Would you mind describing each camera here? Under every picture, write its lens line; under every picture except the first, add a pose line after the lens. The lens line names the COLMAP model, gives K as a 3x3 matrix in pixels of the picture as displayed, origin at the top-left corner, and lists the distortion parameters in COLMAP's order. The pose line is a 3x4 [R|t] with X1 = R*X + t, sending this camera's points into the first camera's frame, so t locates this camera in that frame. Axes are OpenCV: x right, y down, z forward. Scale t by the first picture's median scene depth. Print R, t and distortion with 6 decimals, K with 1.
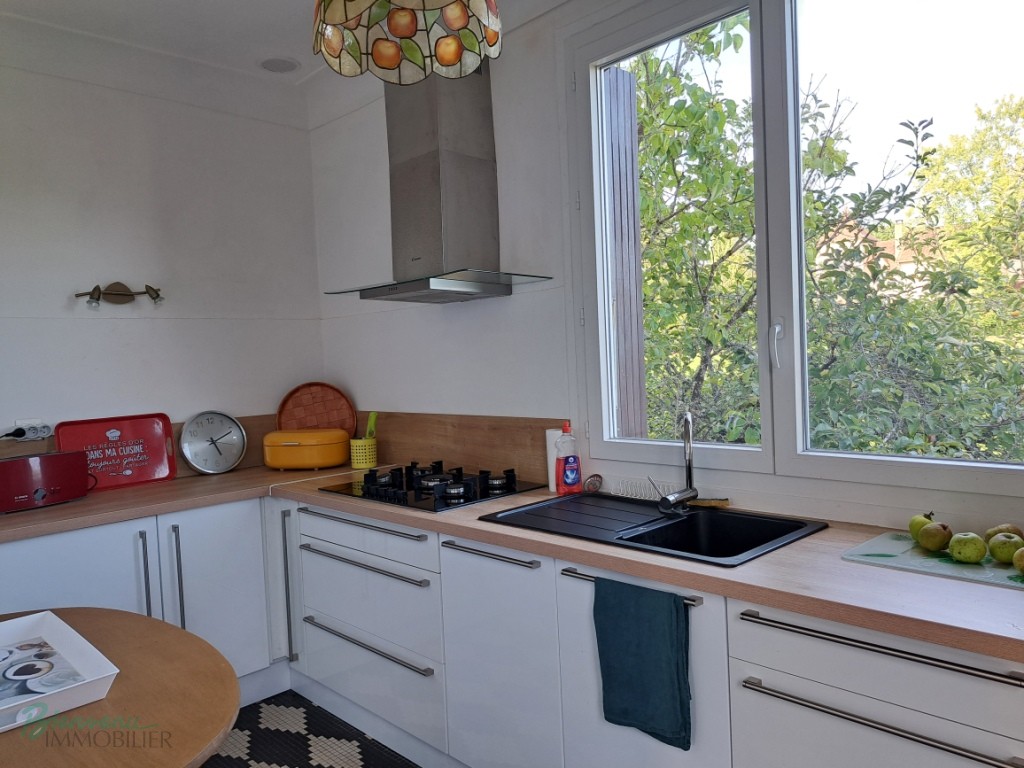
lens RADIAL K [[739.4, 0, 513.2], [0, 739.4, 386.0], [0, 0, 1]] dist [0.035962, -0.031133]
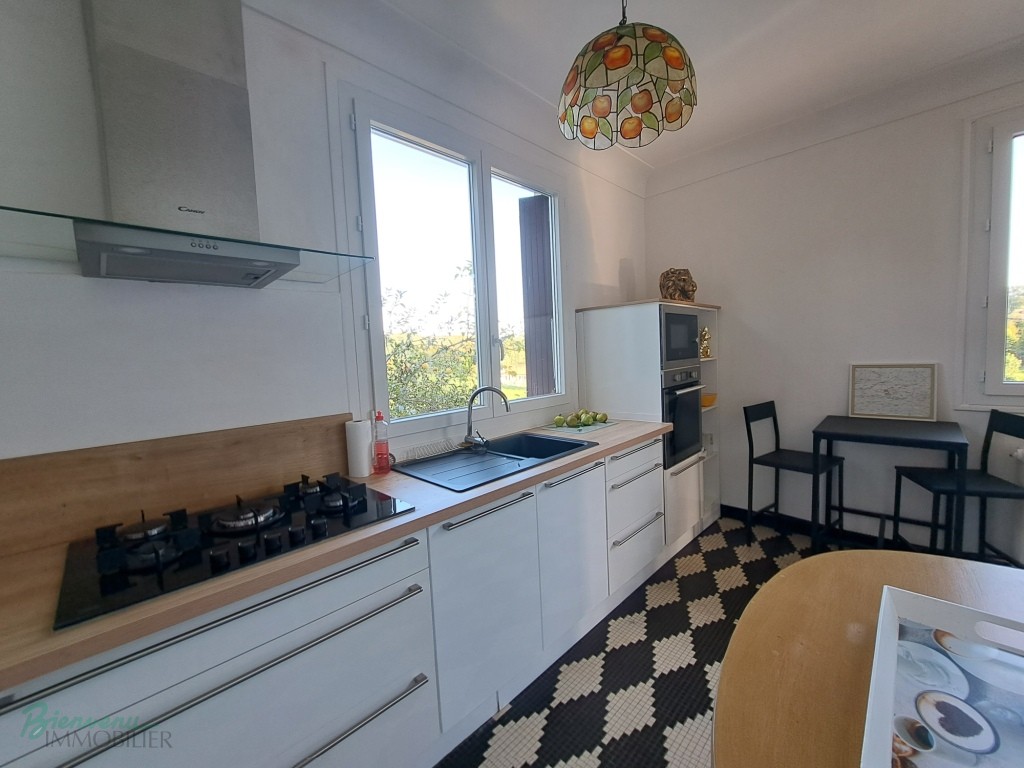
lens RADIAL K [[410.9, 0, 513.7], [0, 410.9, 385.0], [0, 0, 1]] dist [-0.018370, -0.000326]
pose [[-0.021410, -0.021168, 0.999547, -0.849446], [0.096182, 0.995095, 0.023134, 0.019686], [-0.995133, 0.096634, -0.019269, 1.175187]]
